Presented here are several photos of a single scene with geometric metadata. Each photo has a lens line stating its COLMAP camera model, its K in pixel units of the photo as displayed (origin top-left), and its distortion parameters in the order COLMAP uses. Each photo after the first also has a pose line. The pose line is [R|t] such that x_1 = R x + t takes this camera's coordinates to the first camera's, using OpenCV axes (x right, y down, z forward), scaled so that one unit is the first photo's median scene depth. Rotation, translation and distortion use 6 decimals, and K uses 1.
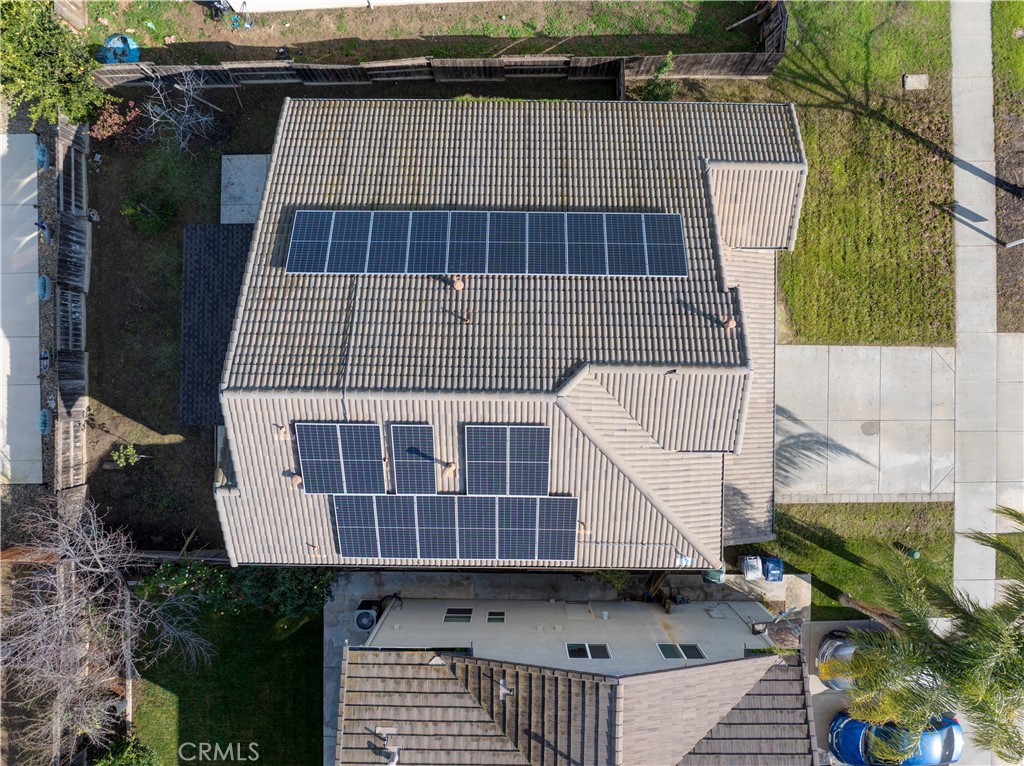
lens RADIAL K [[715.0, 0, 511.7], [0, 715.0, 381.1], [0, 0, 1]] dist [-0.025657, -0.001190]
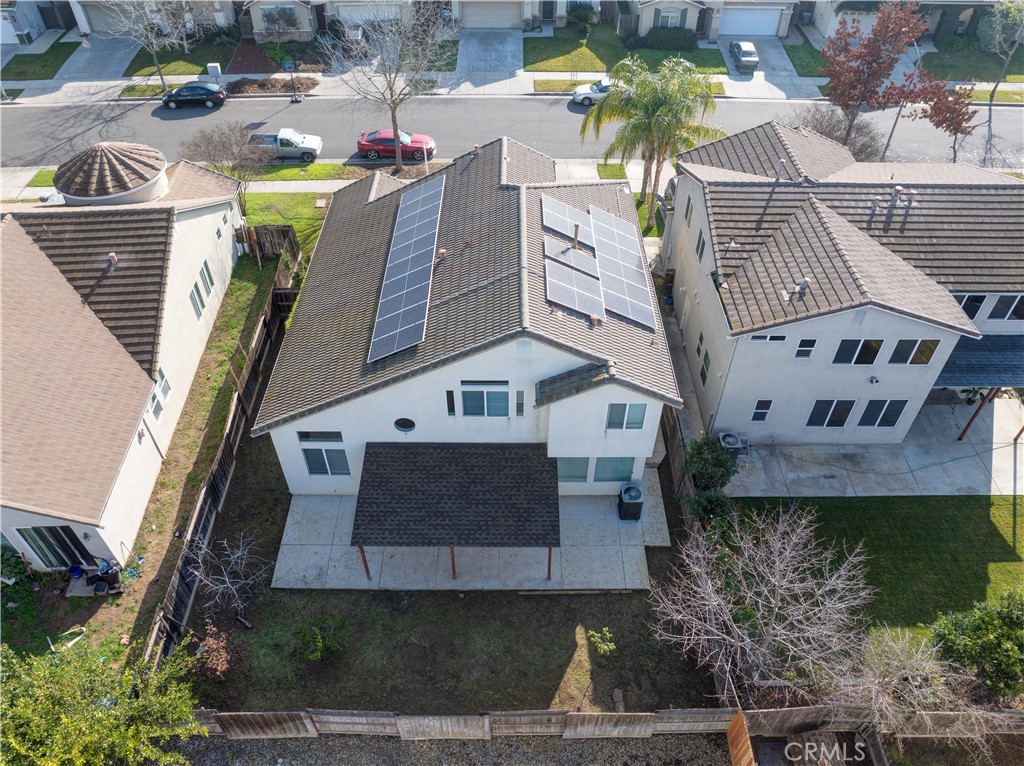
lens RADIAL K [[715.0, 0, 511.7], [0, 715.0, 383.8], [0, 0, 1]] dist [-0.025657, -0.001190]
pose [[-0.013072, -0.702756, 0.711311, -0.880005], [0.999913, -0.007982, 0.010489, -0.011094], [-0.001694, 0.711386, 0.702799, 0.157707]]
